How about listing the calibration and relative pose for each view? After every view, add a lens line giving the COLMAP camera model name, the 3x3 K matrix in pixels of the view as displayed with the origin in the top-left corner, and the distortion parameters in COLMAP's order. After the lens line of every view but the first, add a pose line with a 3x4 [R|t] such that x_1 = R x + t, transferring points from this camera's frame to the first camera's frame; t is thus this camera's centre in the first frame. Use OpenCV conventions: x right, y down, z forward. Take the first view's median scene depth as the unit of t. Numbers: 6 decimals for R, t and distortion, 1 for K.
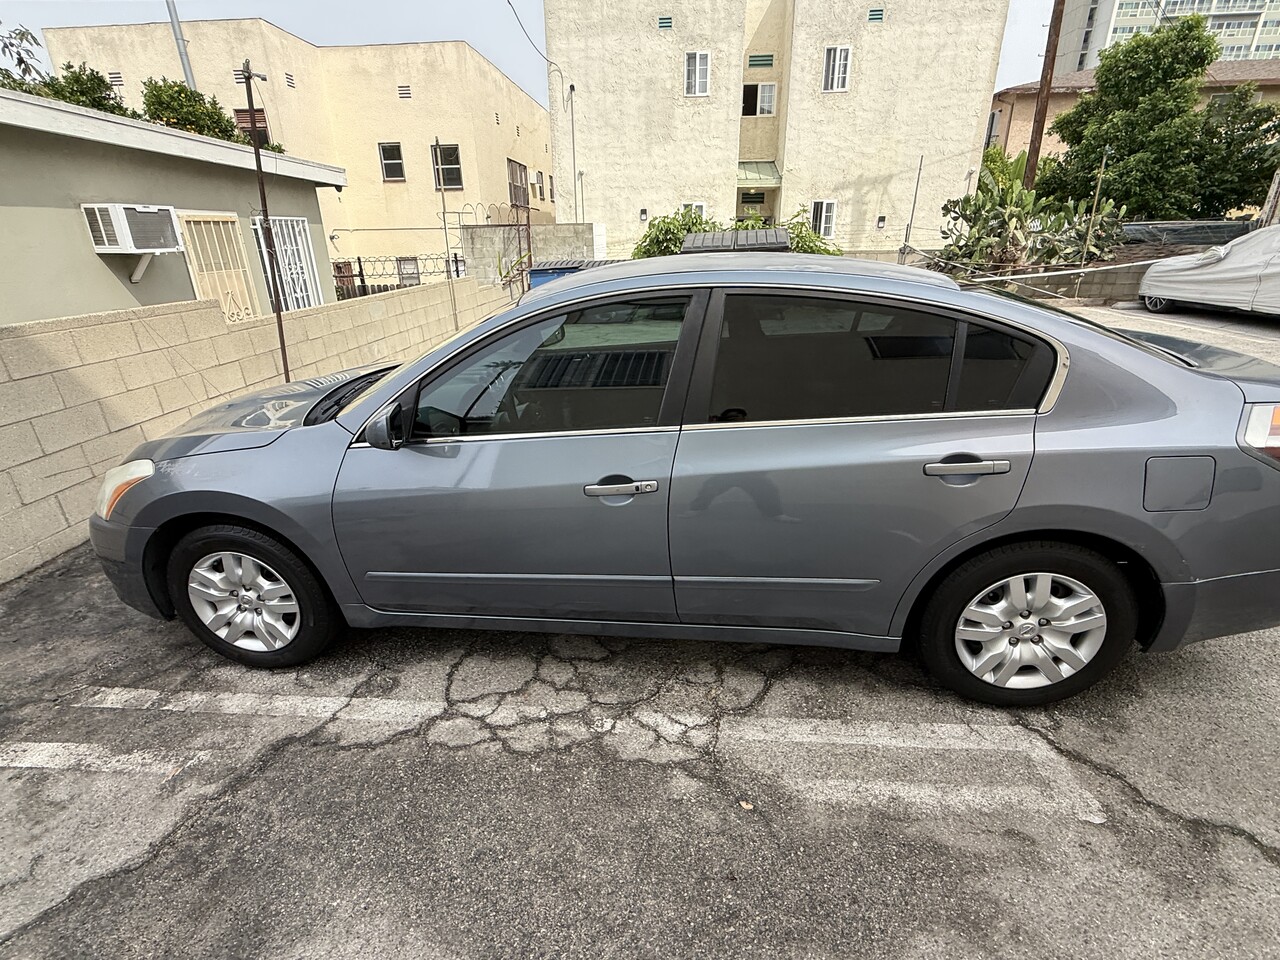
lens RADIAL K [[597.7, 0, 642.2], [0, 597.7, 479.0], [0, 0, 1]] dist [0.000935, 0.000079]
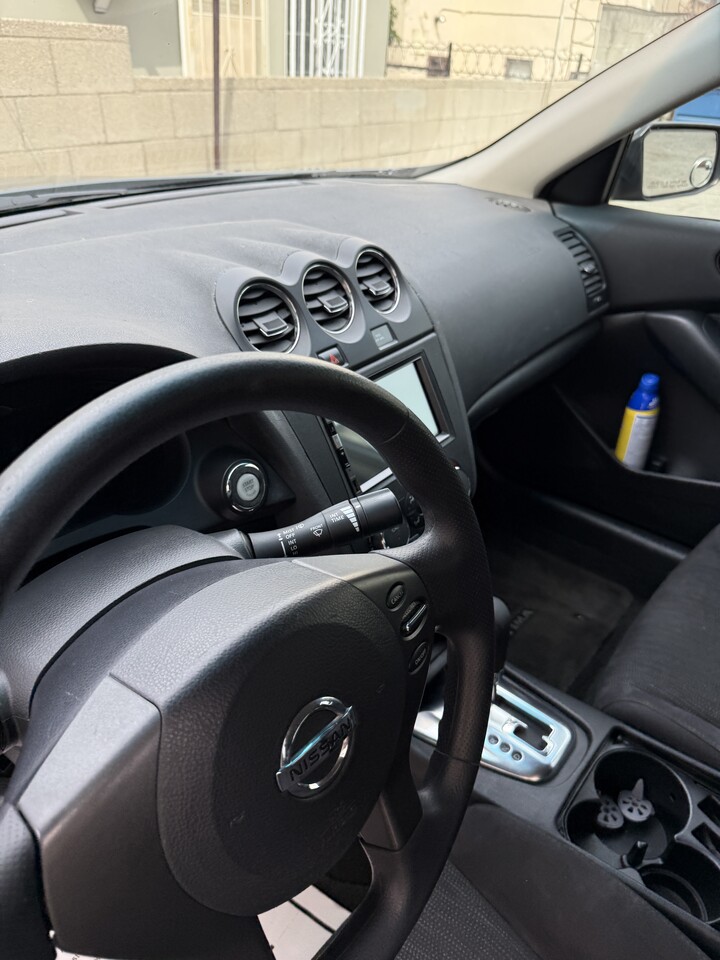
lens RADIAL K [[665.7, 0, 358.7], [0, 665.7, 481.3], [0, 0, 1]] dist [-0.002590, 0.000705]
pose [[0.833885, 0.353009, -0.424287, -0.039363], [-0.267793, 0.930948, 0.248239, -0.061553], [0.482620, -0.093382, 0.870837, 0.288111]]
